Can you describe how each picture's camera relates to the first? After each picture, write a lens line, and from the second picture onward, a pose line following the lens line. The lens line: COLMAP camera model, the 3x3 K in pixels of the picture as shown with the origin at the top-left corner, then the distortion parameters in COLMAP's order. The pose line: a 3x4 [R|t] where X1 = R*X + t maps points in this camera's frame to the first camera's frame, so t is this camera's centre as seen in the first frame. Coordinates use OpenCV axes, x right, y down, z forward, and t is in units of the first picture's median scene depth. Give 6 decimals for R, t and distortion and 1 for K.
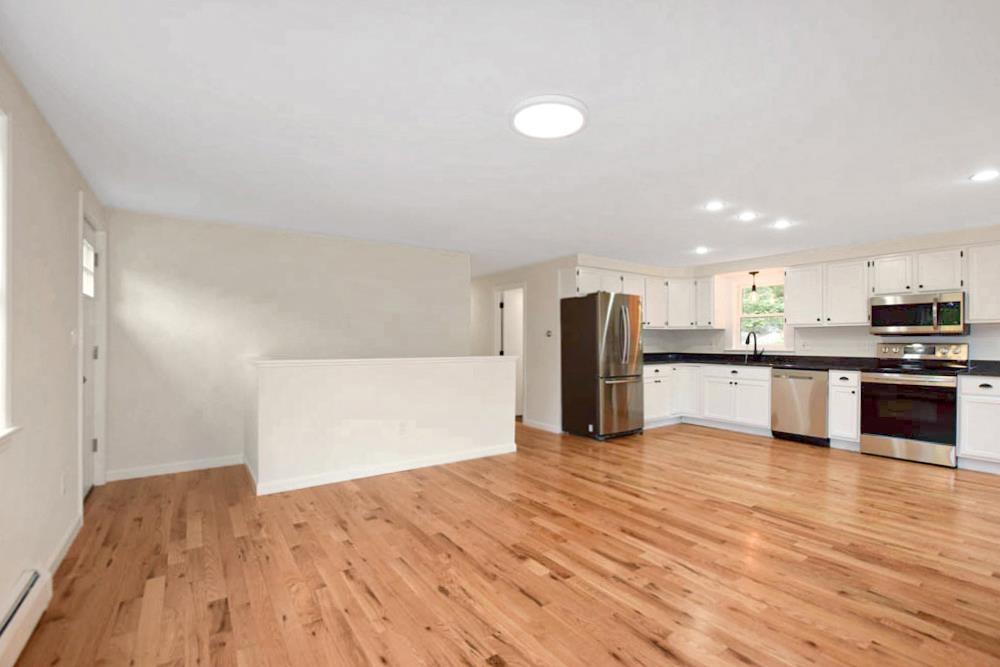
lens RADIAL K [[450.3, 0, 514.9], [0, 450.3, 339.3], [0, 0, 1]] dist [-0.018795, 0.001129]
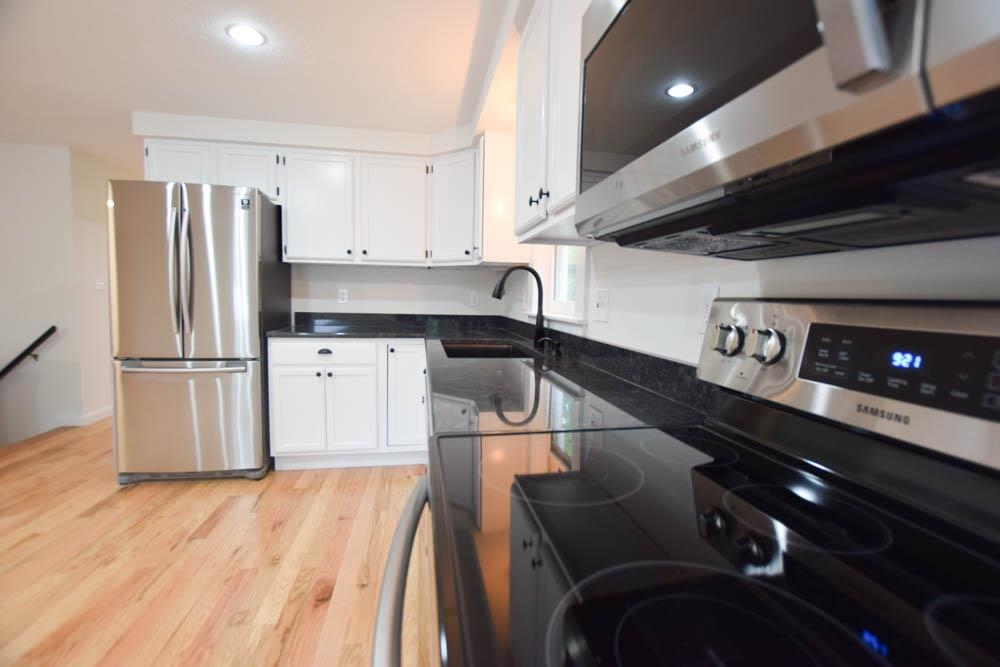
lens RADIAL K [[450.3, 0, 499.9], [0, 450.3, 326.9], [0, 0, 1]] dist [-0.018795, 0.001129]
pose [[0.899031, 0.050526, -0.434961, 0.841292], [-0.020462, 0.997083, 0.073531, 0.008224], [0.437407, -0.057207, 0.897442, 0.818653]]
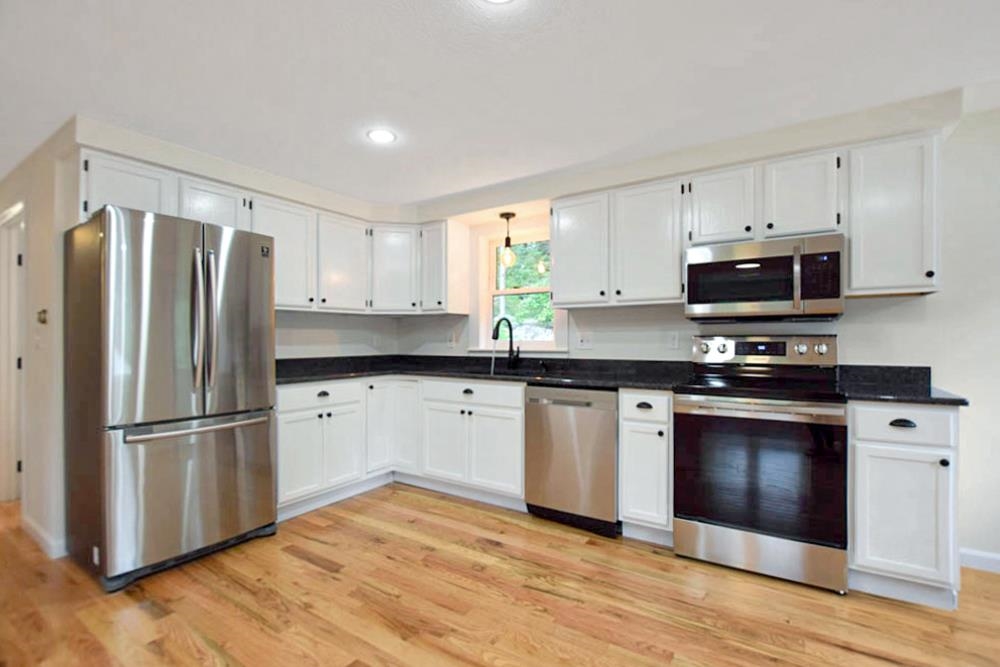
lens RADIAL K [[450.3, 0, 506.1], [0, 450.3, 337.6], [0, 0, 1]] dist [-0.018795, 0.001129]
pose [[0.934561, -0.003820, 0.355782, 0.405859], [0.003152, 0.999992, 0.002459, 0.008862], [-0.355788, -0.001177, 0.934566, 0.573211]]
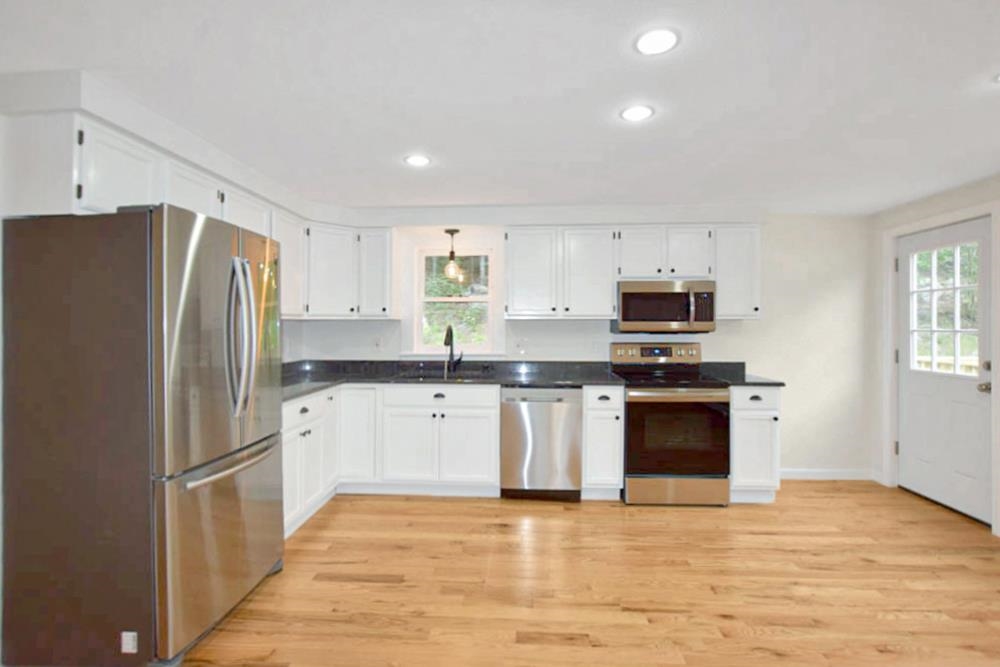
lens RADIAL K [[450.3, 0, 496.5], [0, 450.3, 325.4], [0, 0, 1]] dist [-0.018795, 0.001129]
pose [[0.639685, -0.001485, 0.768636, 0.108439], [-0.002684, 0.999988, 0.004166, -0.024299], [-0.768633, -0.004728, 0.639673, 0.682004]]
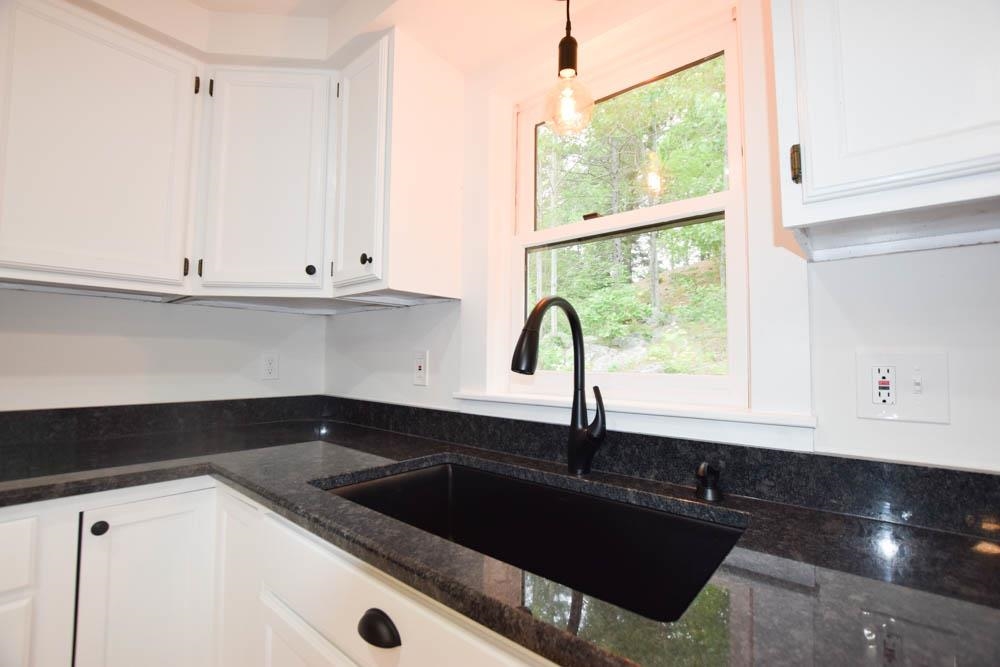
lens RADIAL K [[450.3, 0, 496.7], [0, 450.3, 327.3], [0, 0, 1]] dist [-0.018795, 0.001129]
pose [[0.974180, 0.023732, 0.224520, 0.584680], [-0.009916, 0.997998, -0.062464, 0.006424], [-0.225553, 0.058625, 0.972465, 1.047873]]
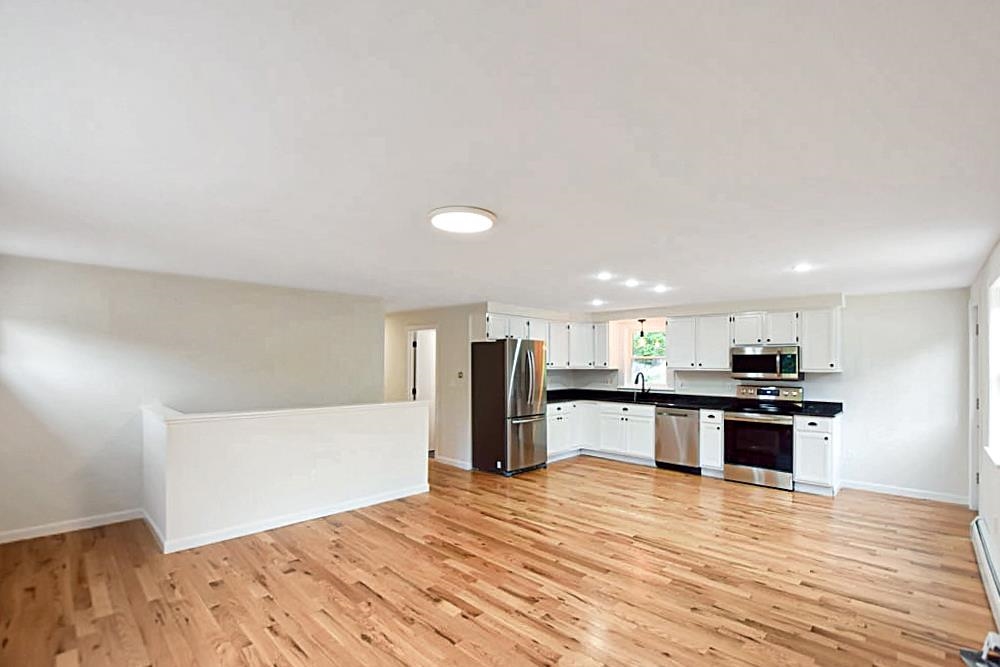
lens RADIAL K [[450.3, 0, 503.6], [0, 450.3, 349.9], [0, 0, 1]] dist [-0.018795, 0.001129]
pose [[0.985225, 0.006489, 0.171143, -0.007696], [-0.002857, 0.999766, -0.021459, -0.060443], [-0.171242, 0.020653, 0.985012, -0.076648]]
